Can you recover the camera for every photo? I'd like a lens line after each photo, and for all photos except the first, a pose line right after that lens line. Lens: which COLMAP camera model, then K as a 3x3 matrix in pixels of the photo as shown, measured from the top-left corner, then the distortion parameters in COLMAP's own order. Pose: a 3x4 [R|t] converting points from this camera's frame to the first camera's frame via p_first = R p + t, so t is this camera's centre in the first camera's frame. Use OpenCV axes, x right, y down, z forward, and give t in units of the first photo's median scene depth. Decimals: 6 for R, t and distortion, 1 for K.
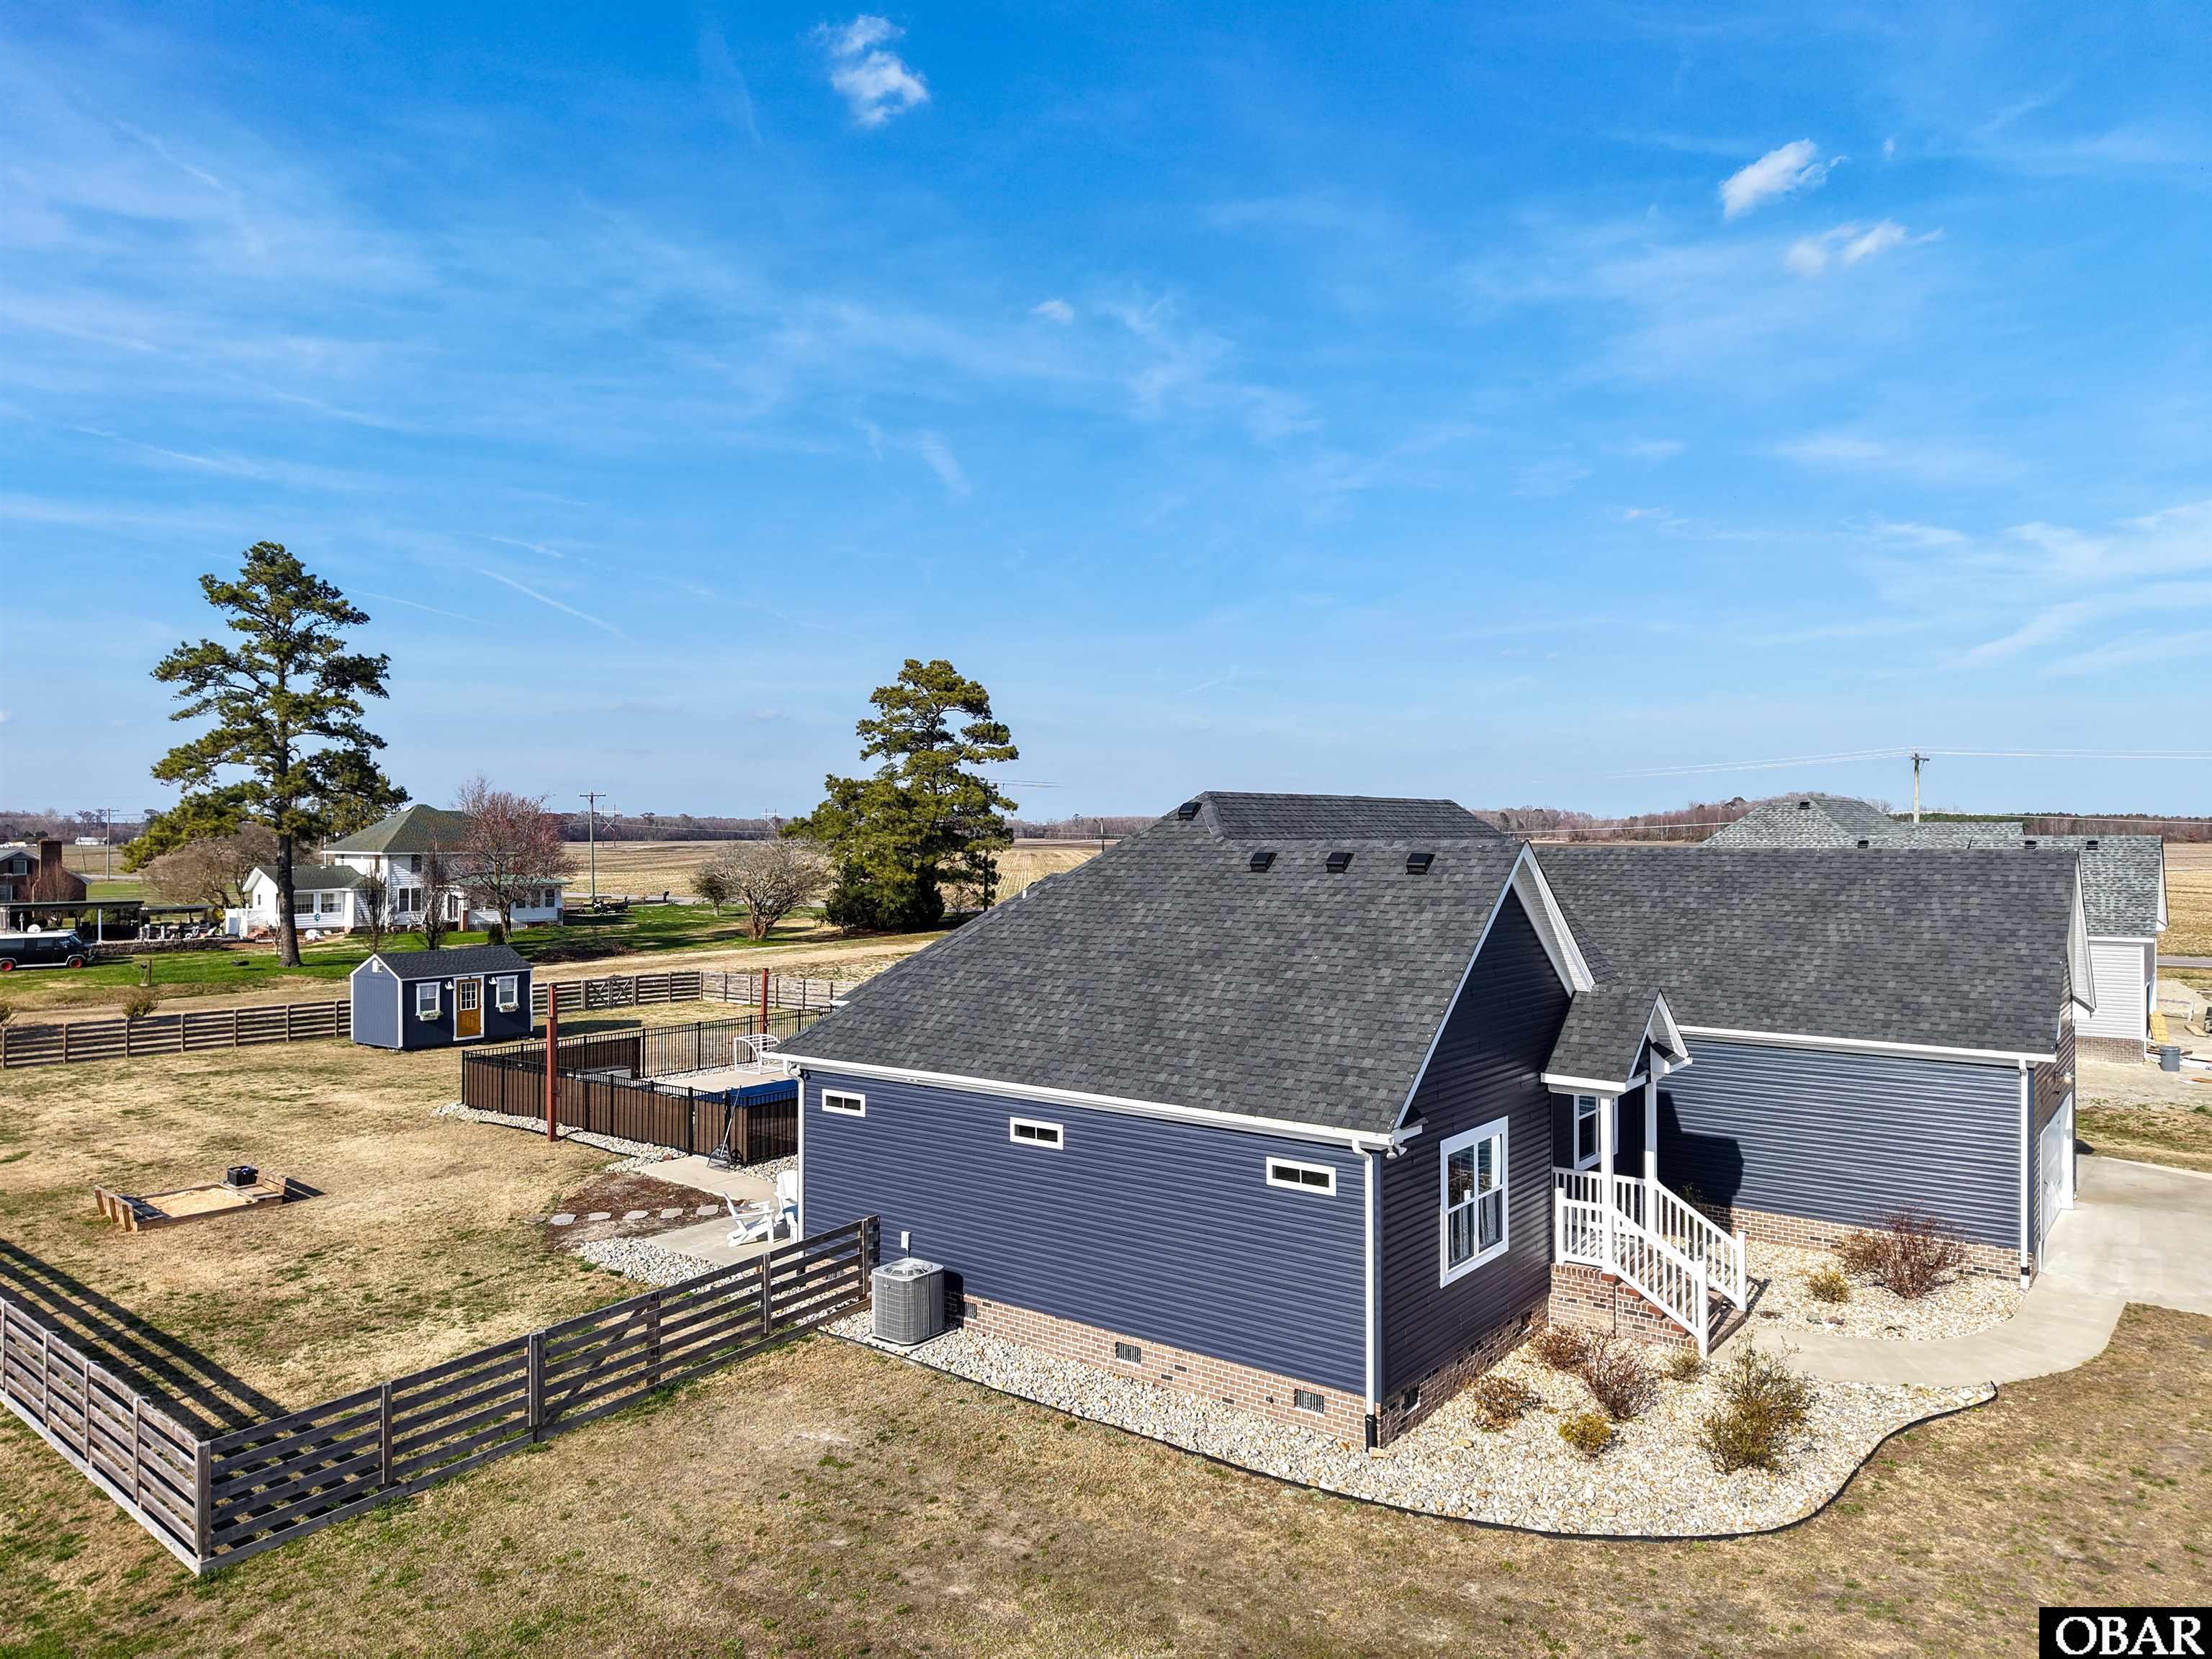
lens RADIAL K [[1487.3, 0, 1110.0], [0, 1487.3, 818.5], [0, 0, 1]] dist [0.036310, -0.037813]
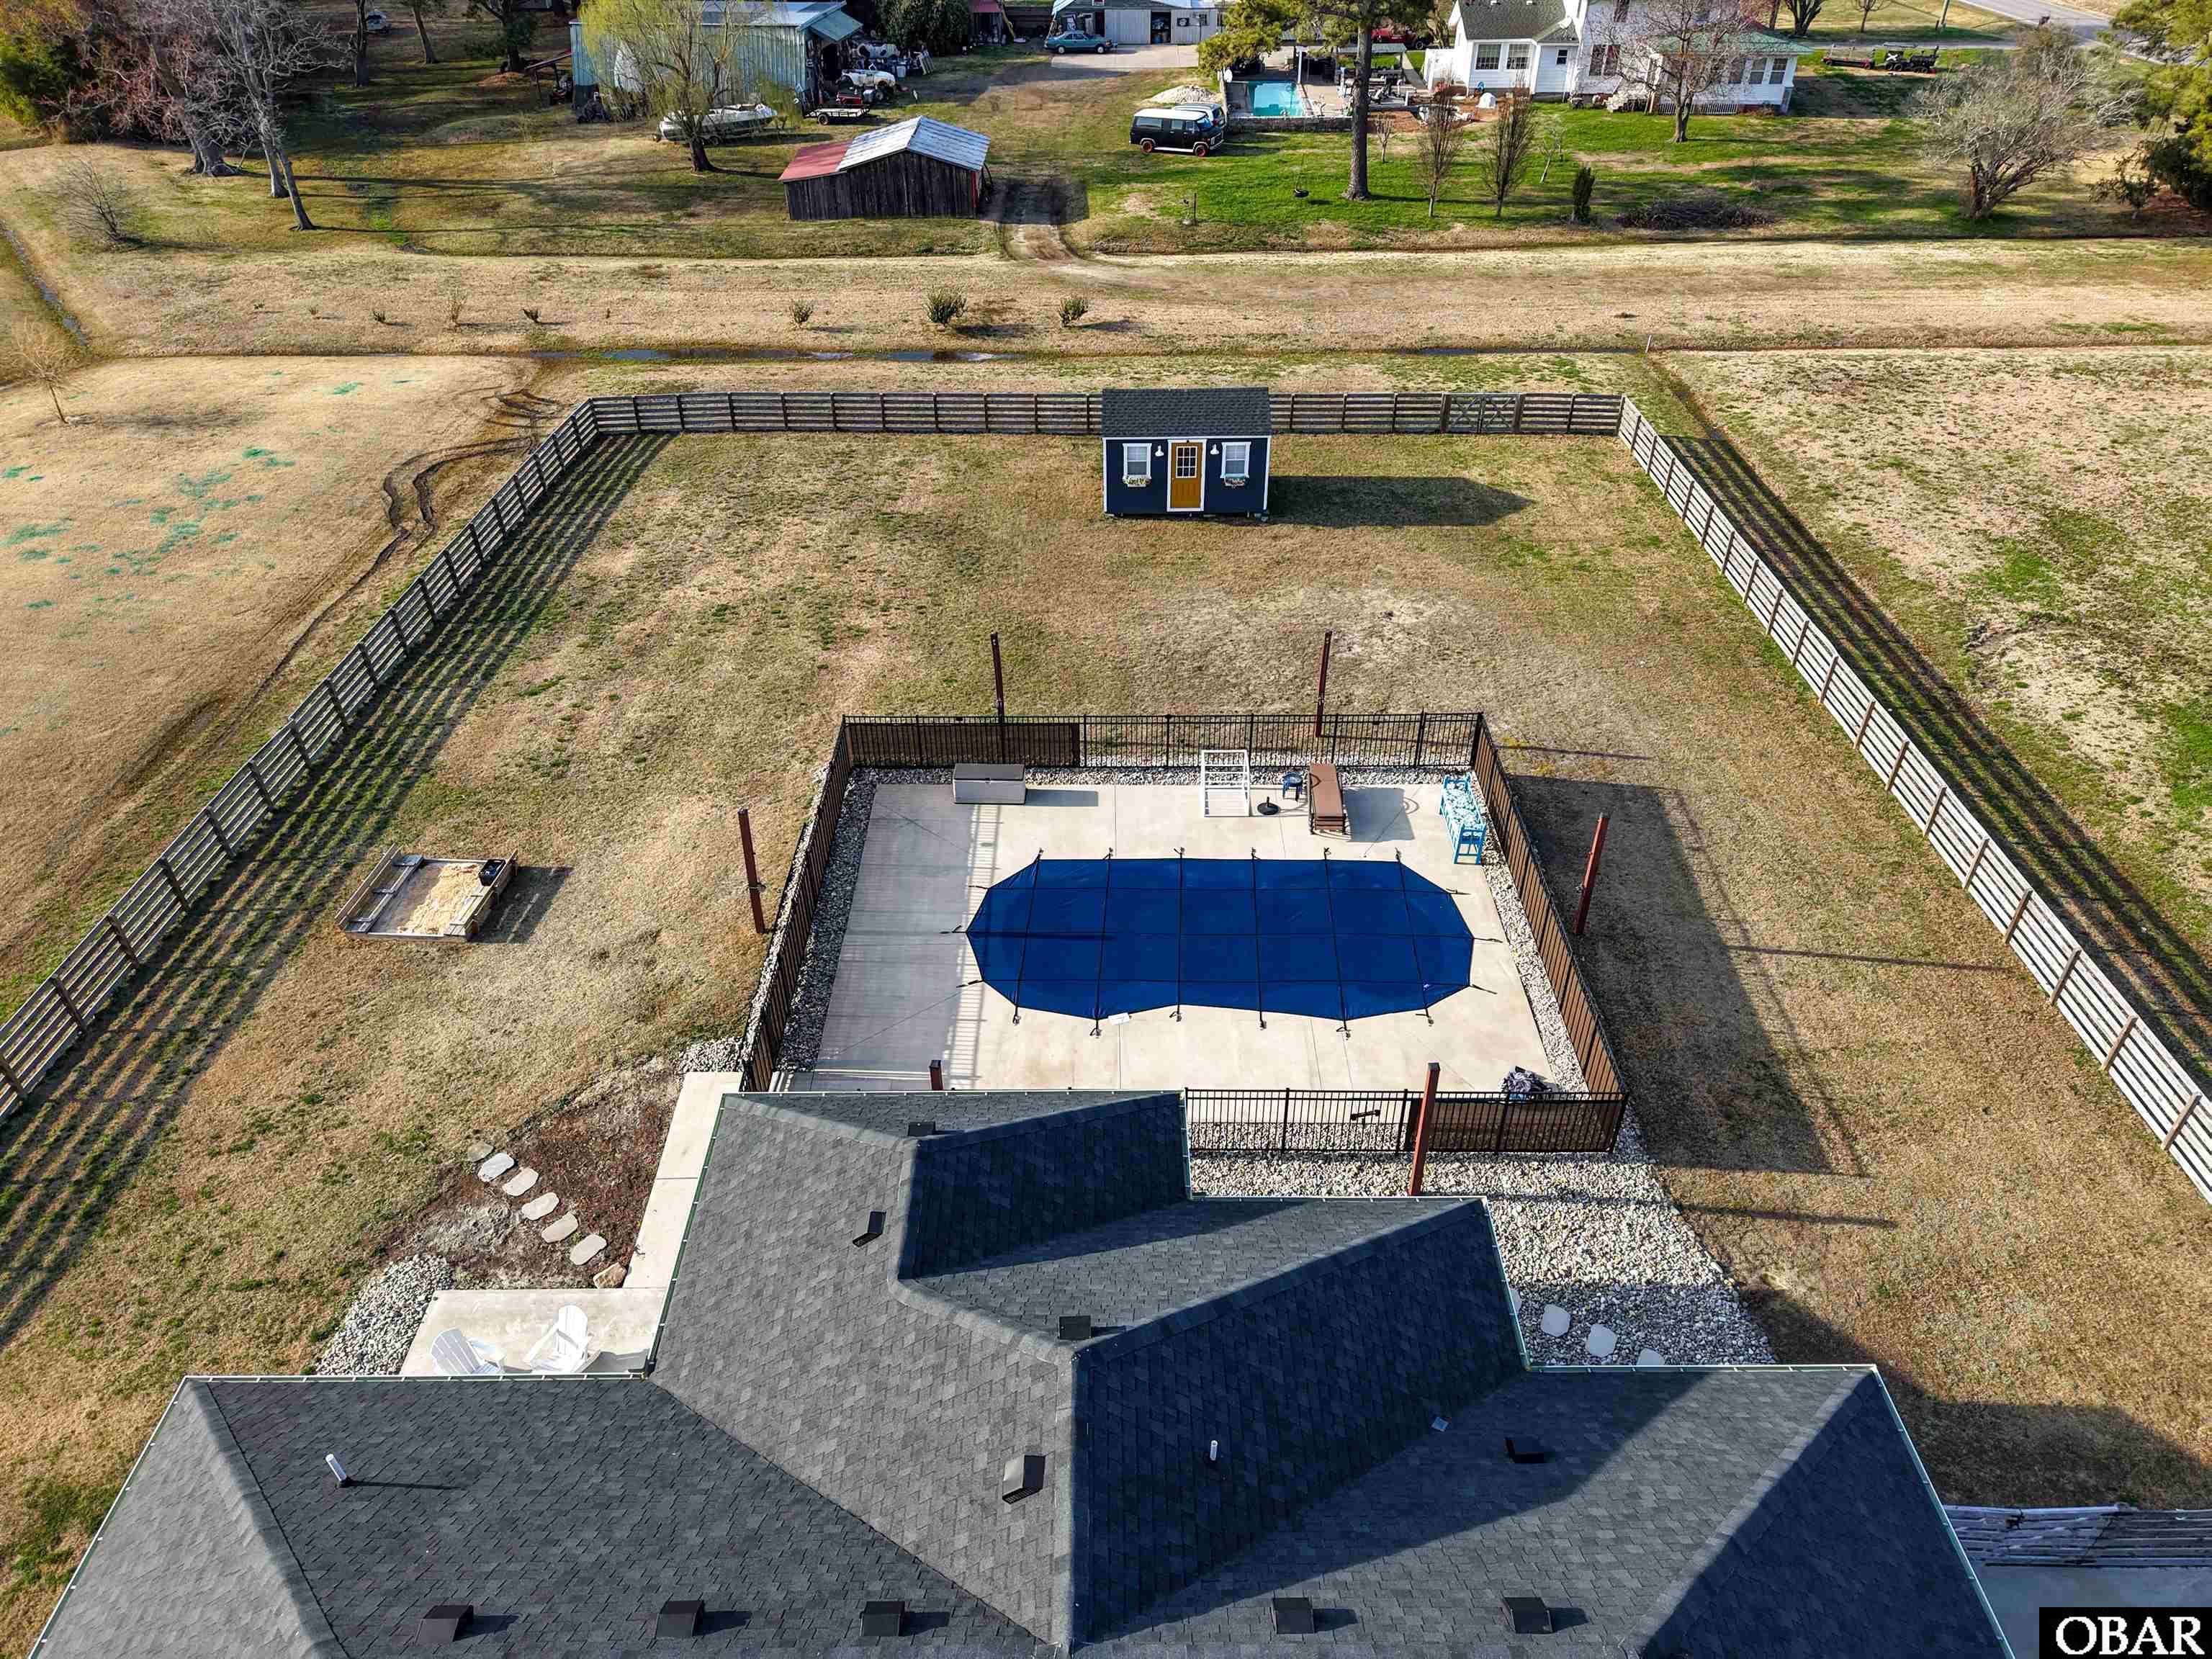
lens RADIAL K [[1476.7, 0, 1112.5], [0, 1476.7, 836.6], [0, 0, 1]] dist [-0.002385, 0.007677]
pose [[0.613774, 0.471243, -0.633412, 0.307285], [0.015593, 0.794921, 0.606512, -0.396143], [0.789327, -0.382139, 0.480554, 0.911746]]
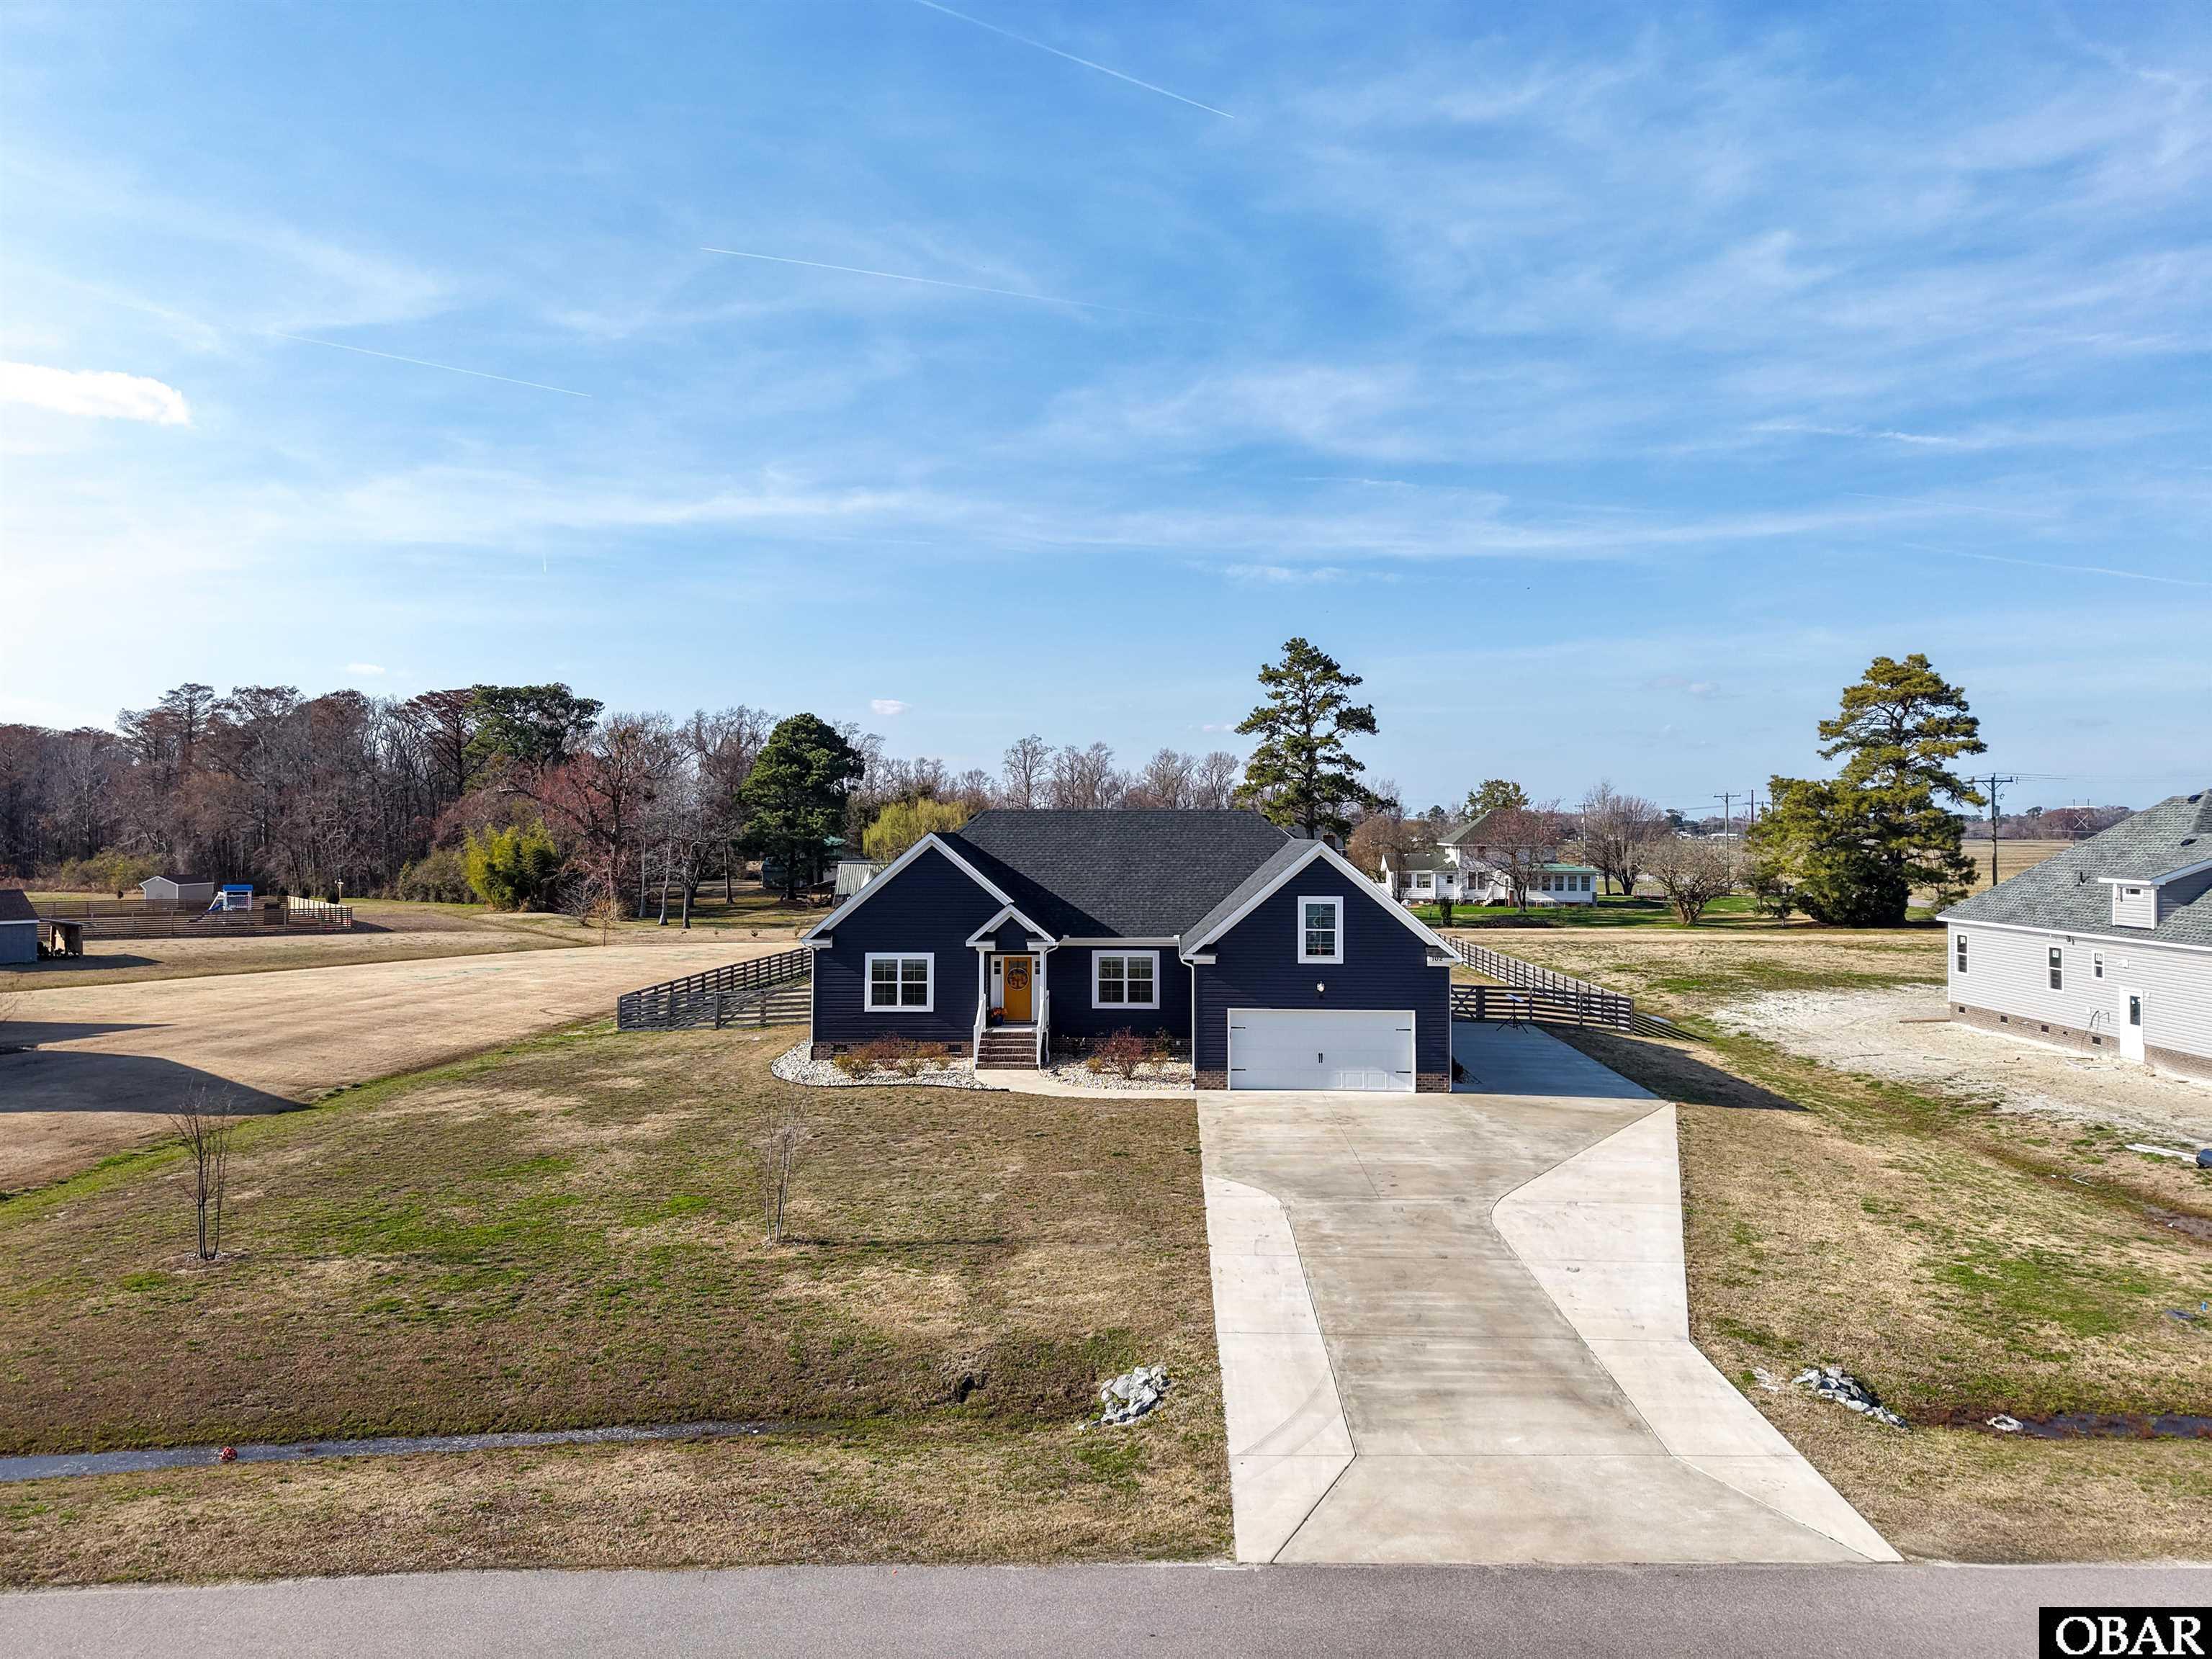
lens RADIAL K [[1481.1, 0, 1112.6], [0, 1481.1, 792.1], [0, 0, 1]] dist [0.079217, -0.107721]
pose [[0.576015, -0.021956, -0.817144, 1.617254], [0.009031, 0.999749, -0.020496, 0.001730], [0.817389, 0.004427, 0.576069, -0.059734]]
